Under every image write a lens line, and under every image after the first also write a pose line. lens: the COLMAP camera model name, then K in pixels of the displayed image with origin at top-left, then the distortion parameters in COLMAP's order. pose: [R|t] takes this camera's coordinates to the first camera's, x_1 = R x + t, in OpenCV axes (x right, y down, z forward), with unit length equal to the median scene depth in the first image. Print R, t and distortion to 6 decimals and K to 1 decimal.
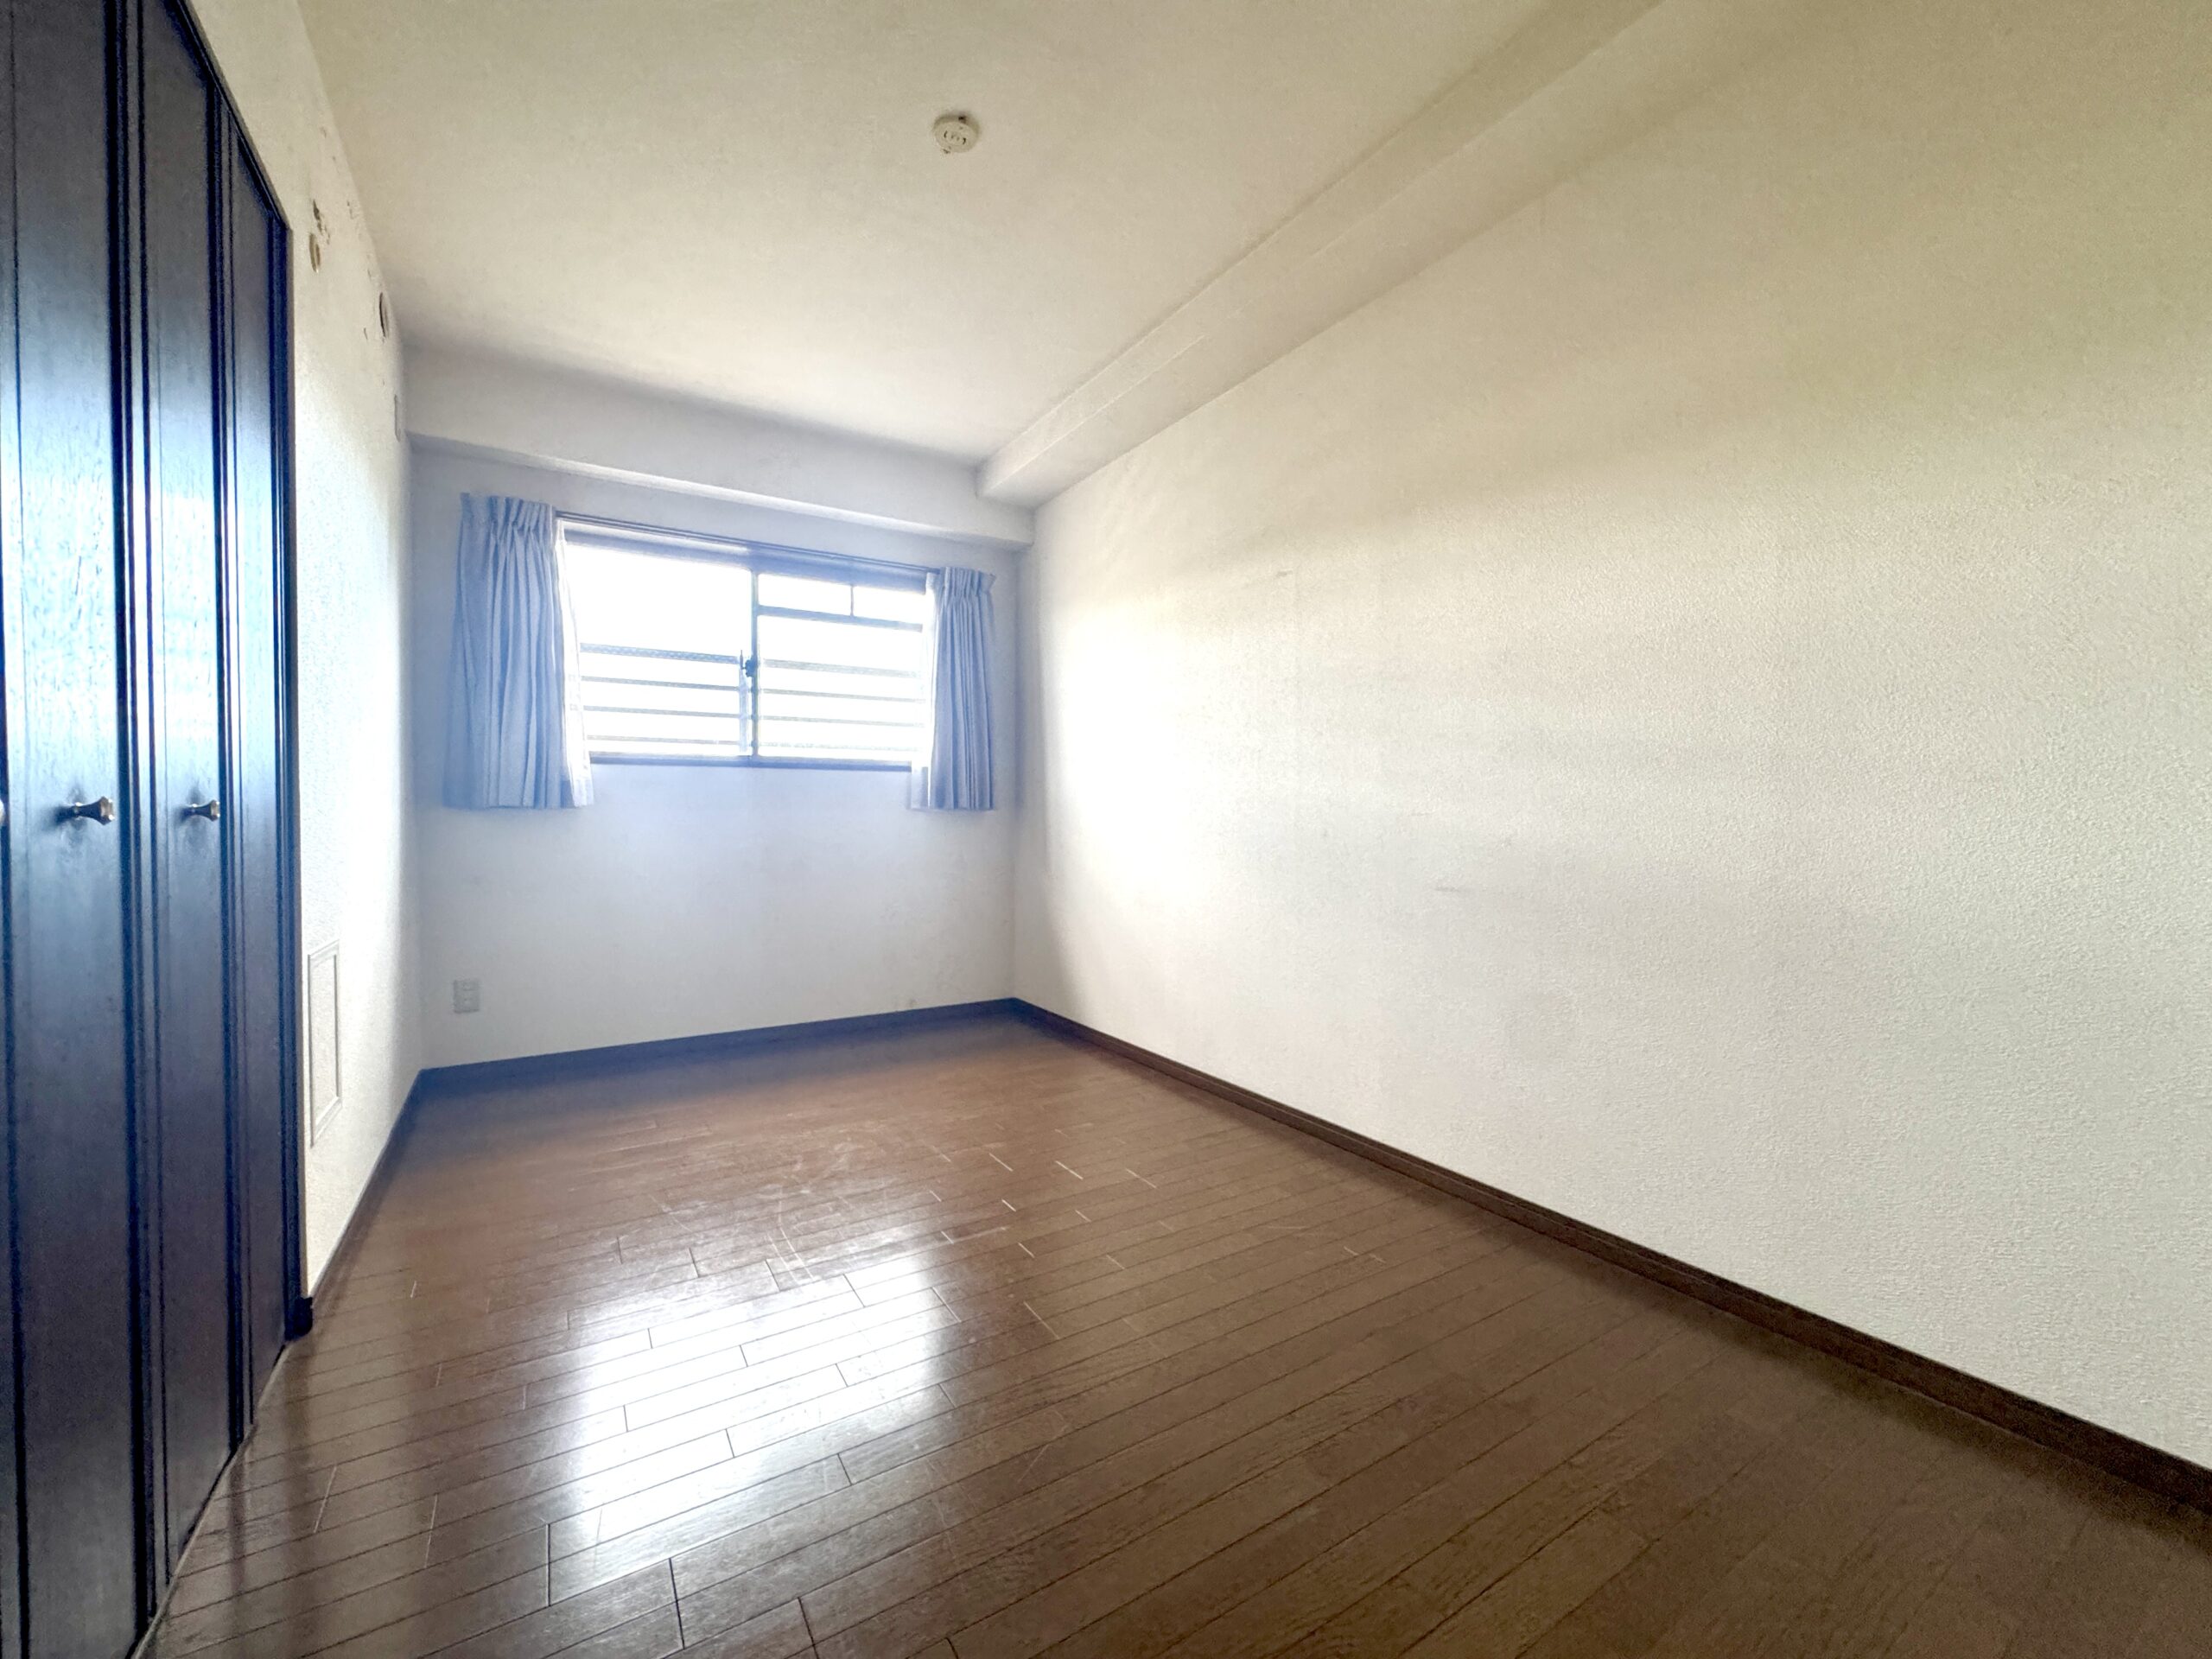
lens RADIAL K [[882.9, 0, 1117.9], [0, 882.9, 836.3], [0, 0, 1]] dist [-0.003792, 0.000041]
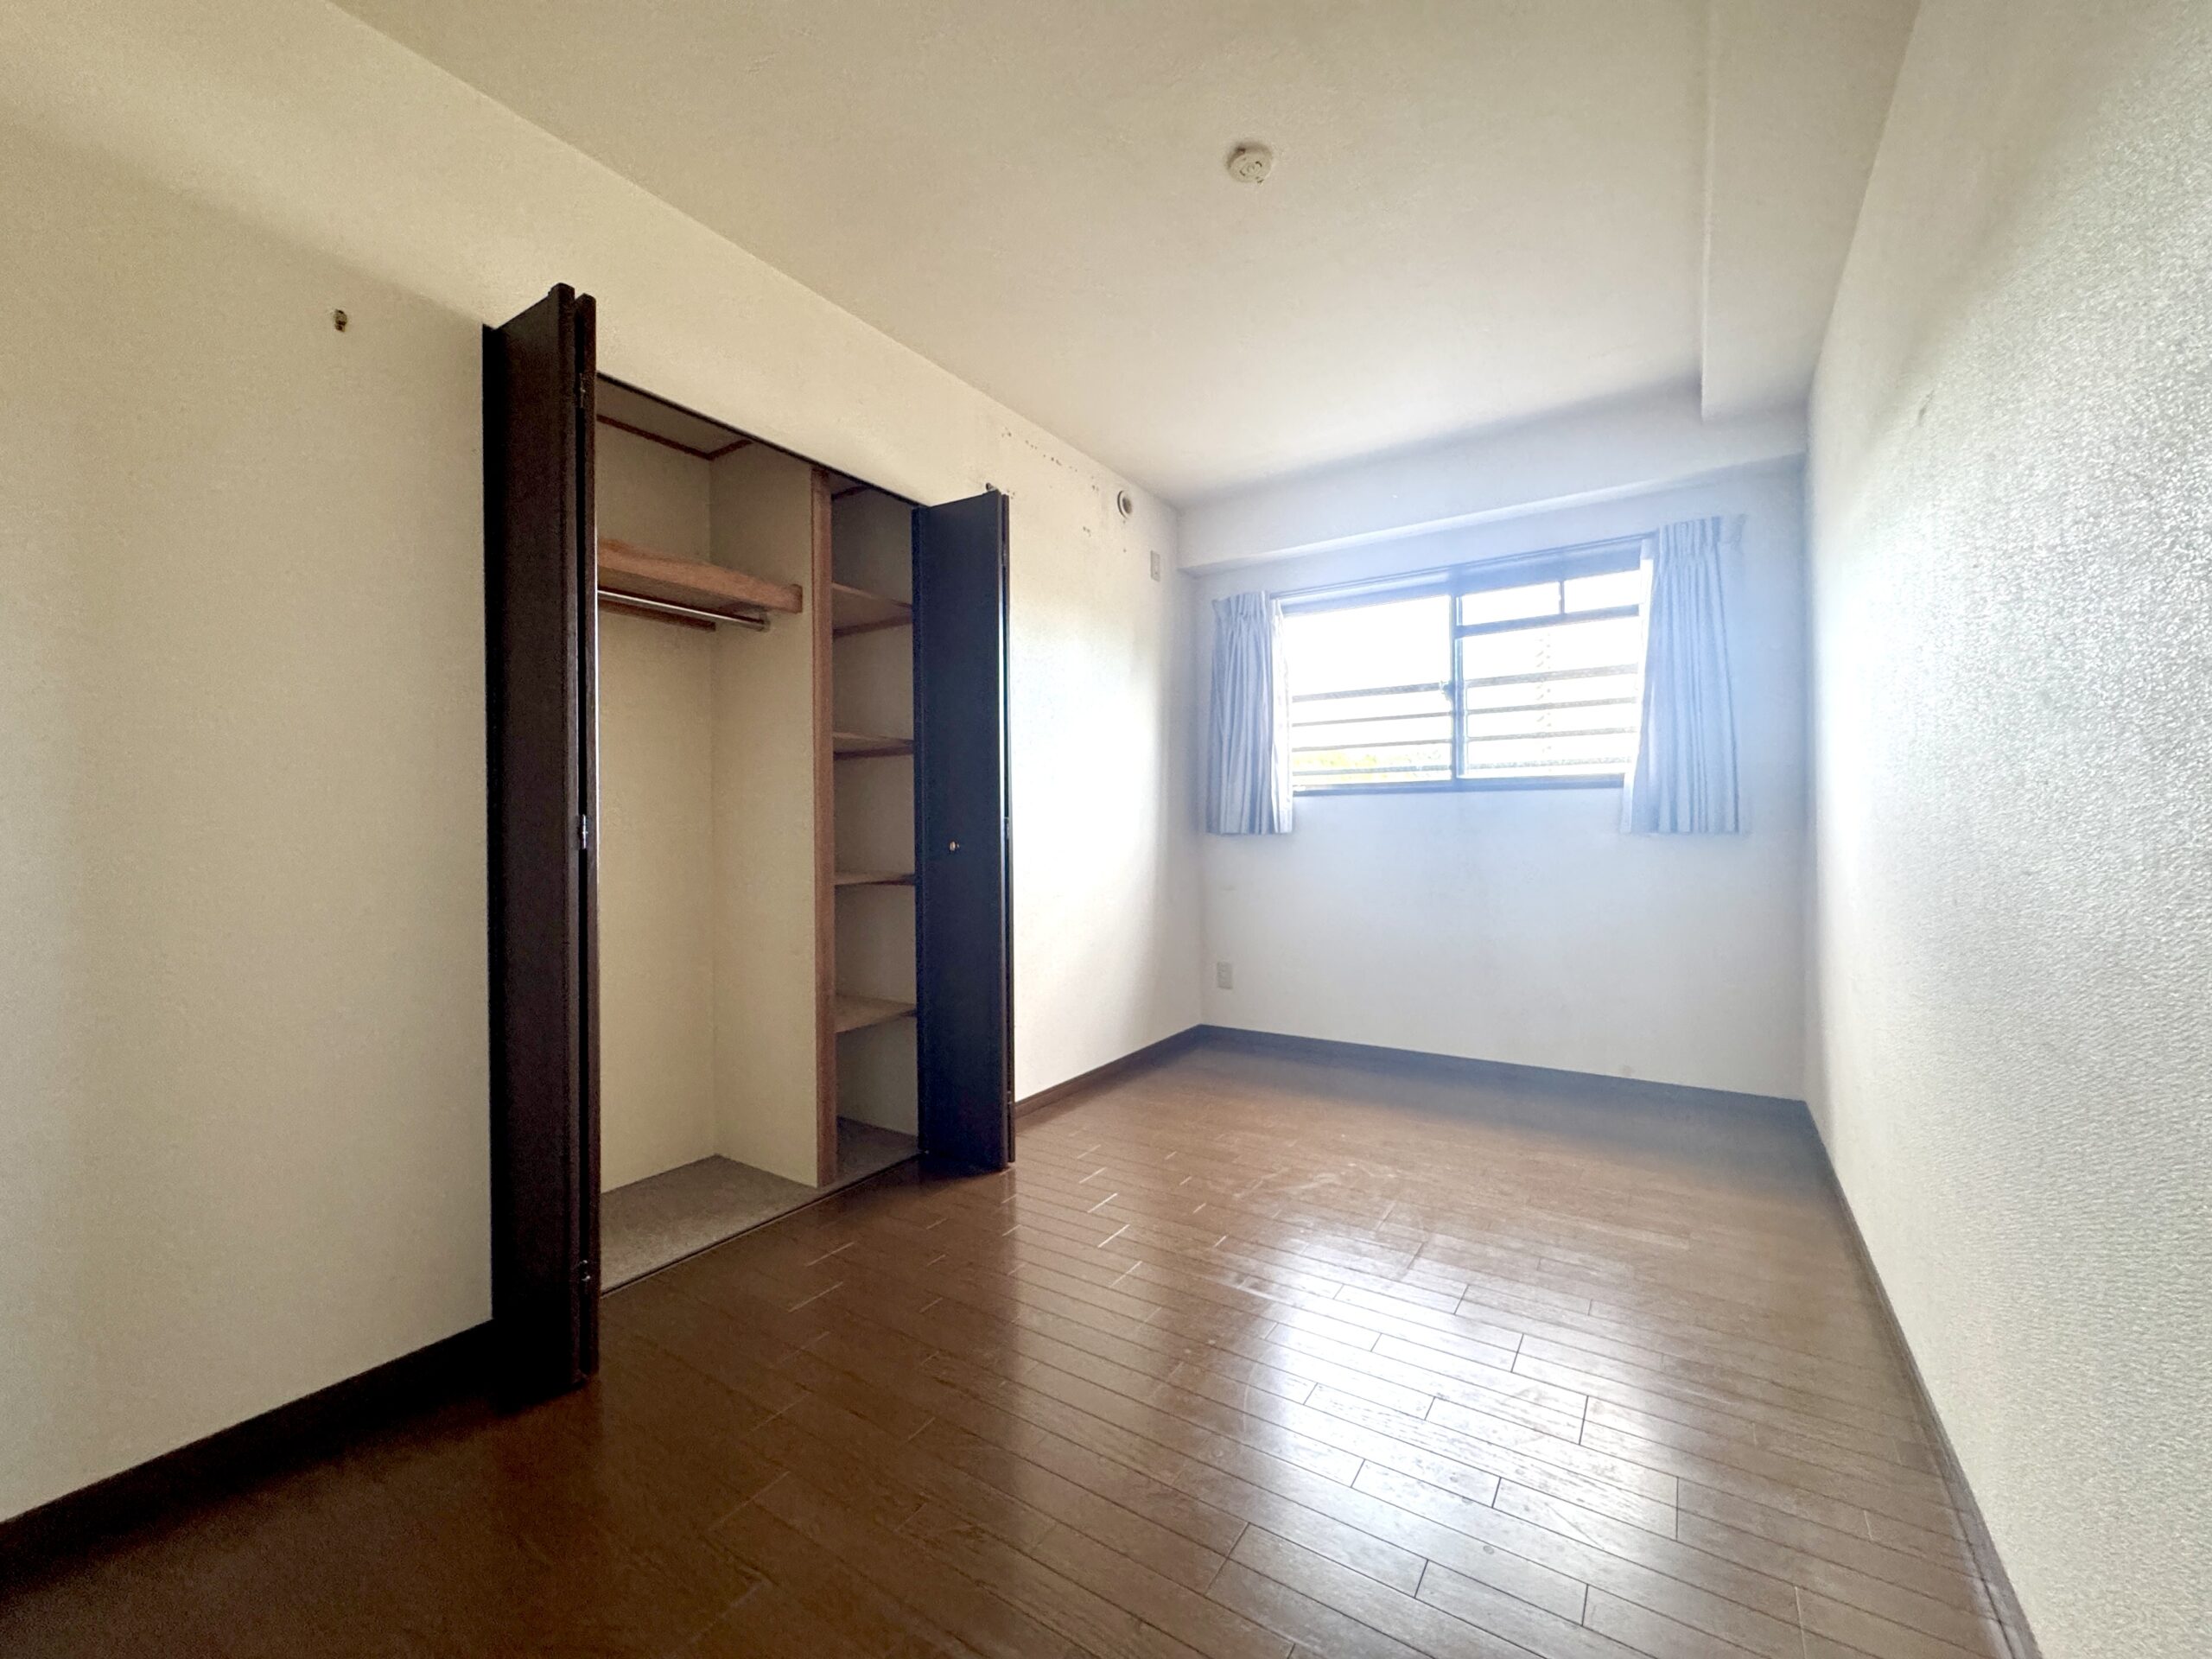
lens RADIAL K [[882.9, 0, 1097.6], [0, 882.9, 832.3], [0, 0, 1]] dist [-0.003792, 0.000041]
pose [[0.408440, 0.001840, -0.912783, 0.327296], [-0.016310, 0.999853, -0.005283, -0.020075], [0.912639, 0.017046, 0.408410, 0.227887]]
